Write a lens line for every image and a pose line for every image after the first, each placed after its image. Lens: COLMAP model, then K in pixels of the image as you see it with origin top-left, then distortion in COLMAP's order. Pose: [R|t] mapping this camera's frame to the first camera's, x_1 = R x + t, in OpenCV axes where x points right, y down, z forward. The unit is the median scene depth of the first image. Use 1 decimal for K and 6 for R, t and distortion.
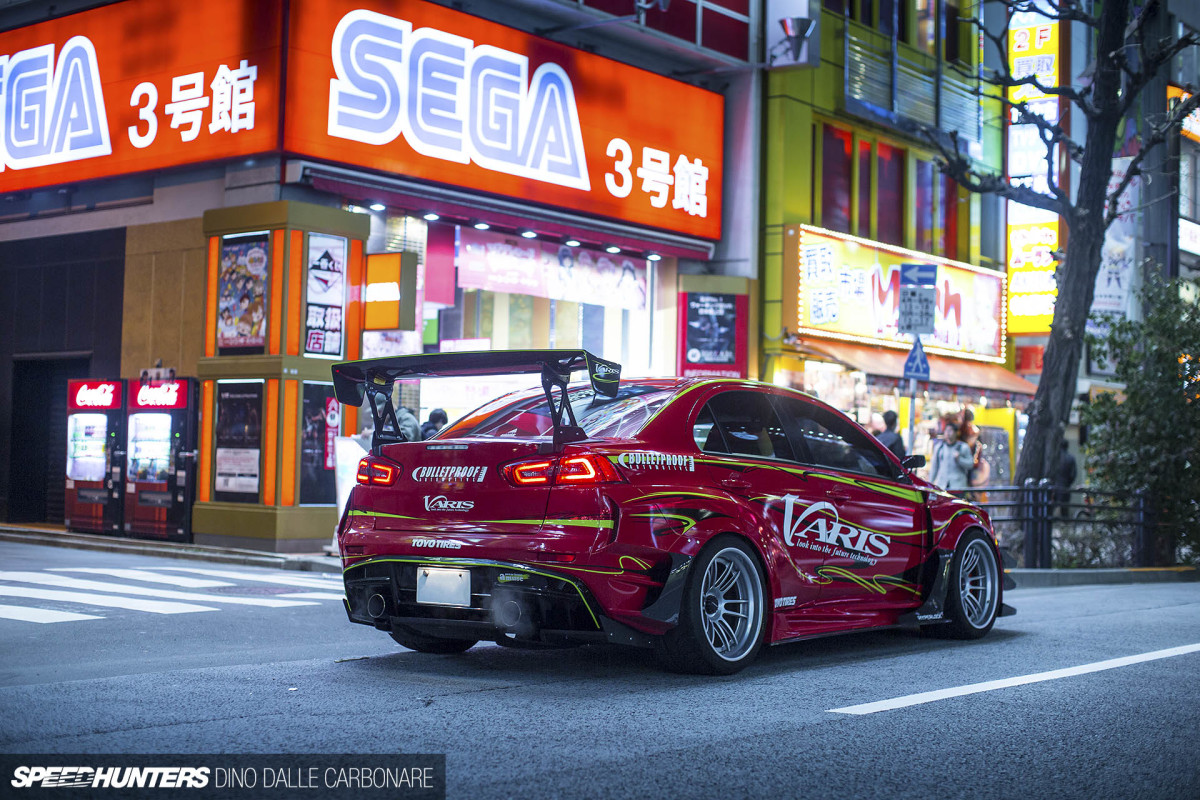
lens RADIAL K [[1709.5, 0, 600.0], [0, 1709.5, 400.0], [0, 0, 1]] dist [-0.132109, 0.074762]
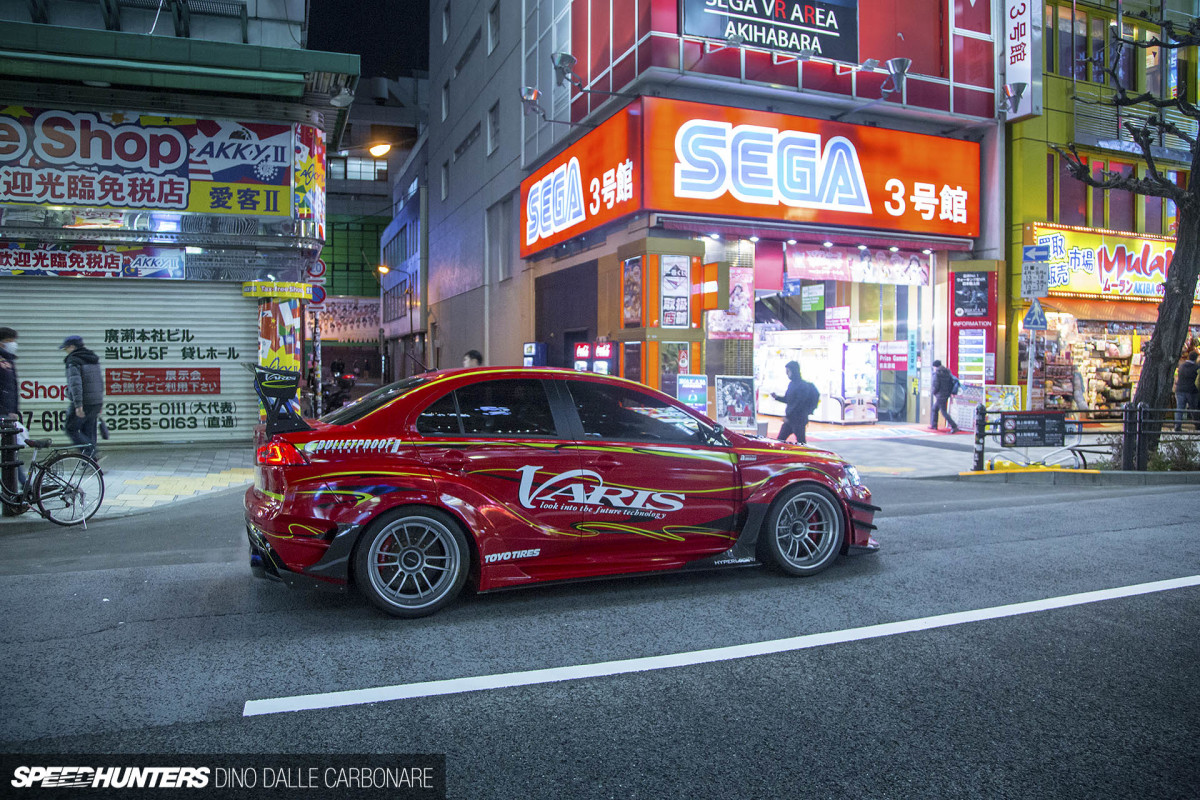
lens RADIAL K [[838.6, 0, 600.0], [0, 838.6, 400.0], [0, 0, 1]] dist [-0.128075, 0.068253]
pose [[0.861578, 0.002886, -0.507617, 0.188076], [0.037598, 0.996874, 0.069483, -0.012508], [0.506231, -0.078950, 0.858776, 0.215638]]
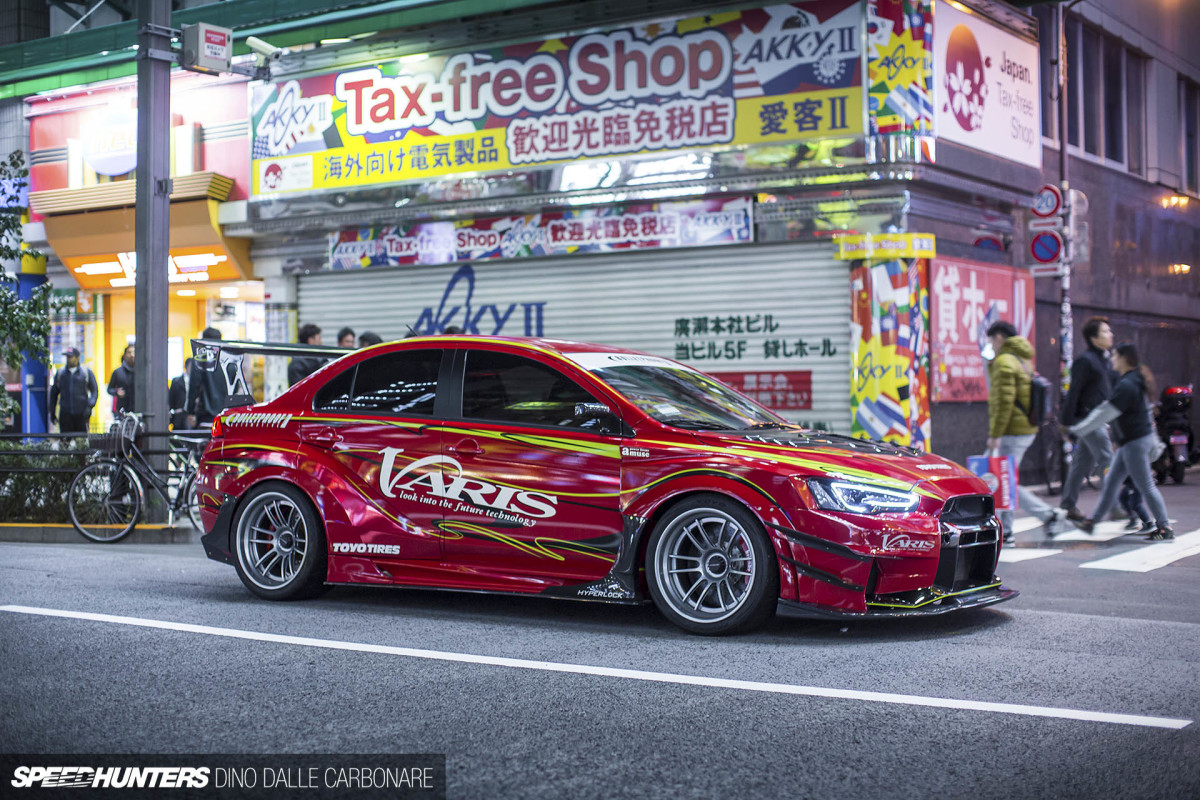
lens RADIAL K [[1709.5, 0, 600.0], [0, 1709.5, 400.0], [0, 0, 1]] dist [-0.132109, 0.074762]
pose [[0.095345, -0.022352, -0.995193, 0.481584], [0.053791, 0.998403, -0.017270, 0.021144], [0.993990, -0.051886, 0.096395, 0.425649]]
